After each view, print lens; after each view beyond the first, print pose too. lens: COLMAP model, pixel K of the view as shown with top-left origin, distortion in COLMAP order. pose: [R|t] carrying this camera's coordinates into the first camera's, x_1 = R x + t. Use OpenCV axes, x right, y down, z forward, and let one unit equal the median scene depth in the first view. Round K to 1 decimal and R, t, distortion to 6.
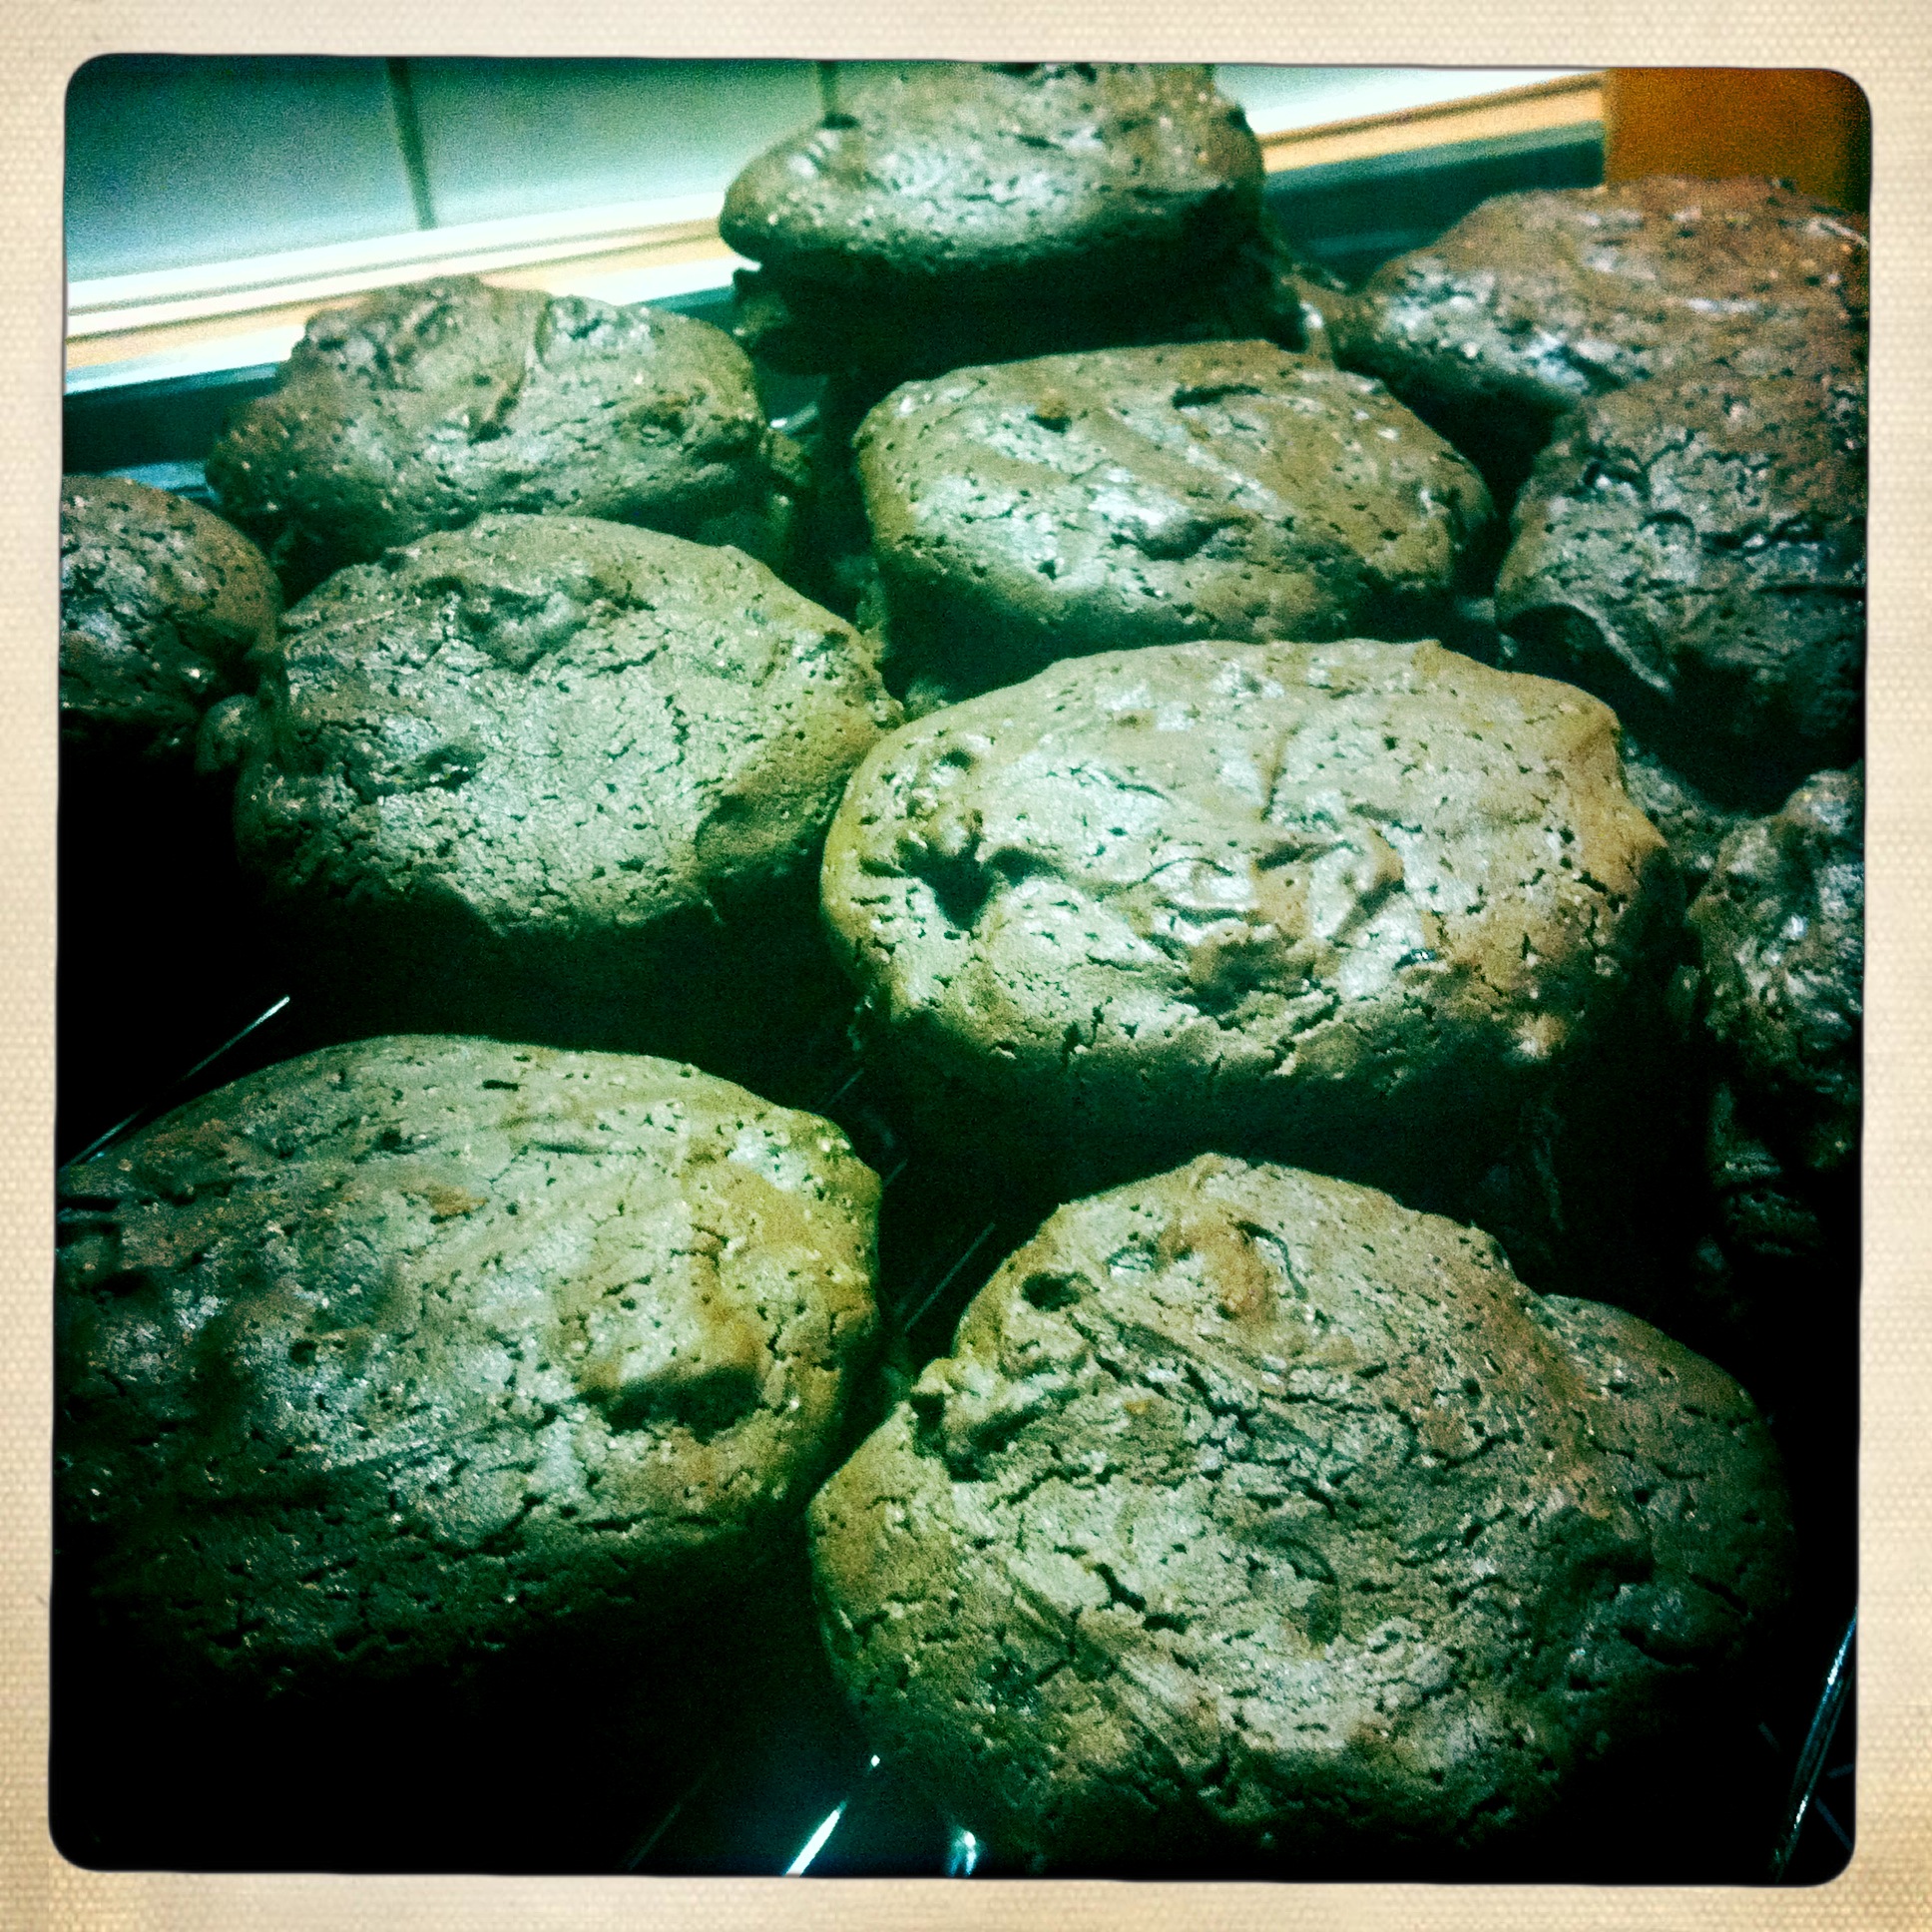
lens RADIAL K [[2495.8, 0, 966.0], [0, 2495.8, 966.0], [0, 0, 1]] dist [0.158505, -0.578522]
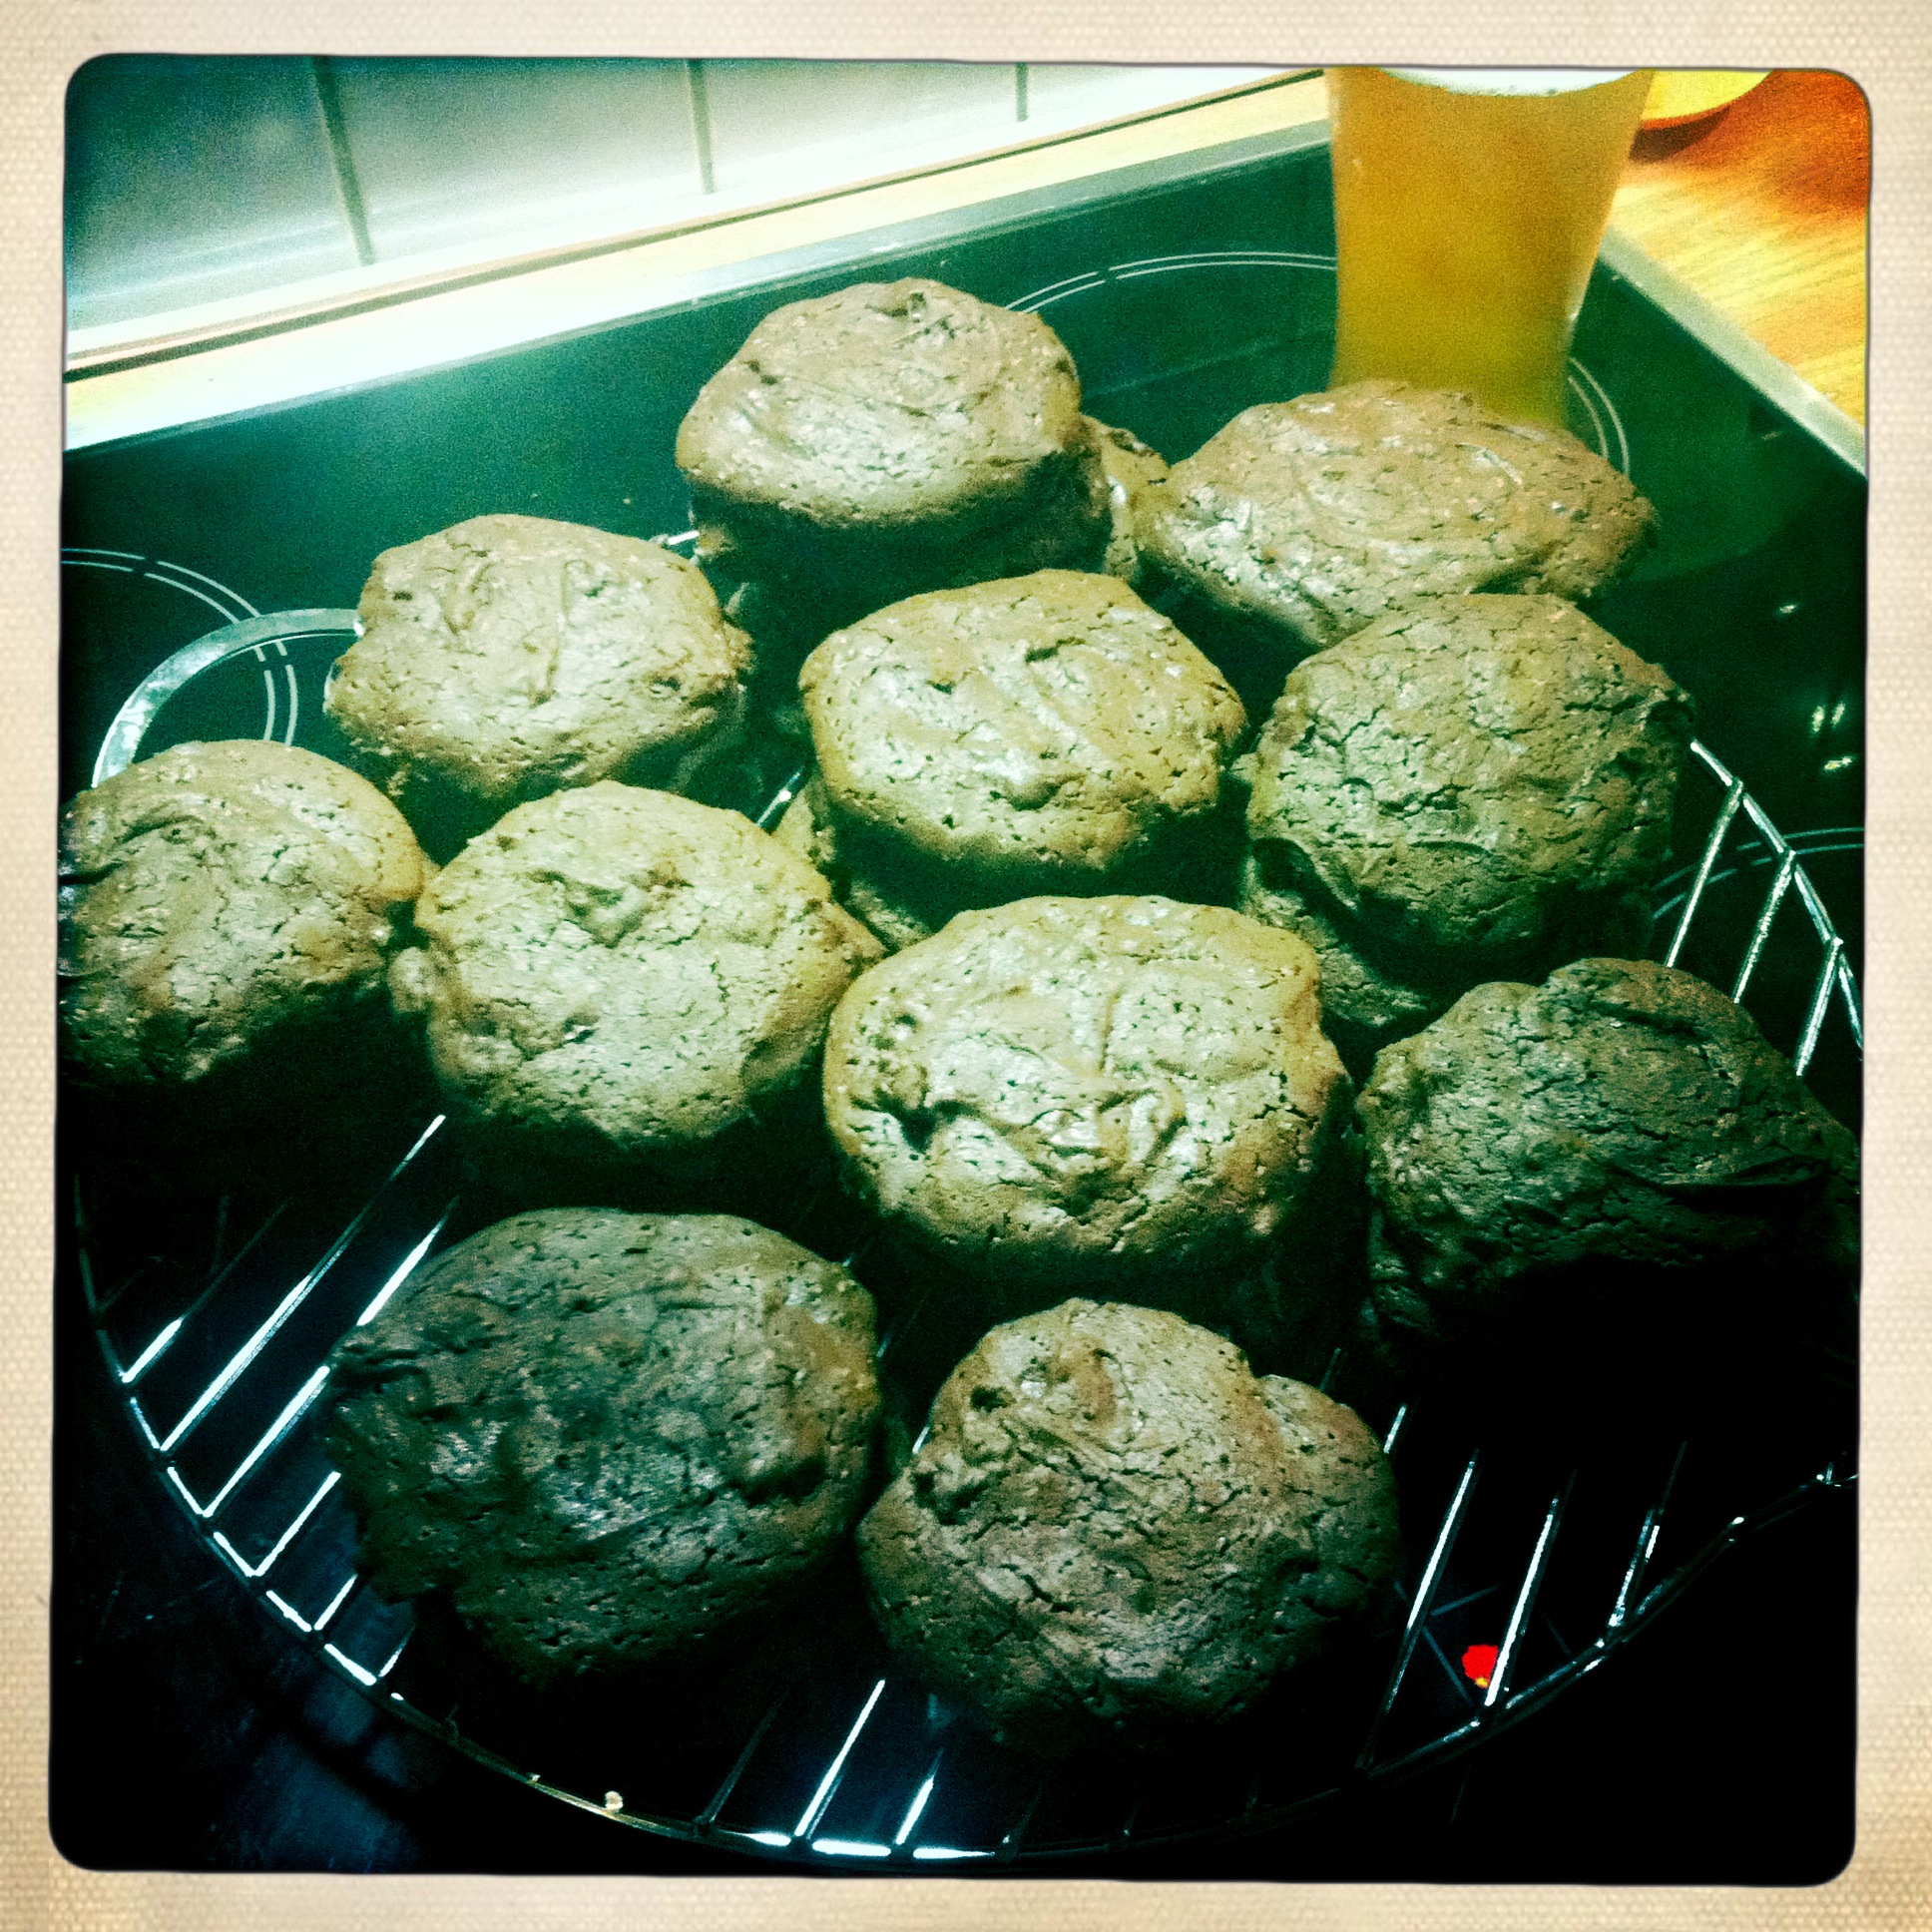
lens RADIAL K [[2495.8, 0, 966.0], [0, 2495.8, 966.0], [0, 0, 1]] dist [0.158505, -0.578522]
pose [[0.996433, -0.042602, 0.072851, -0.086749], [0.028150, 0.981576, 0.188985, -0.450458], [-0.079560, -0.186260, 0.979274, -0.590590]]
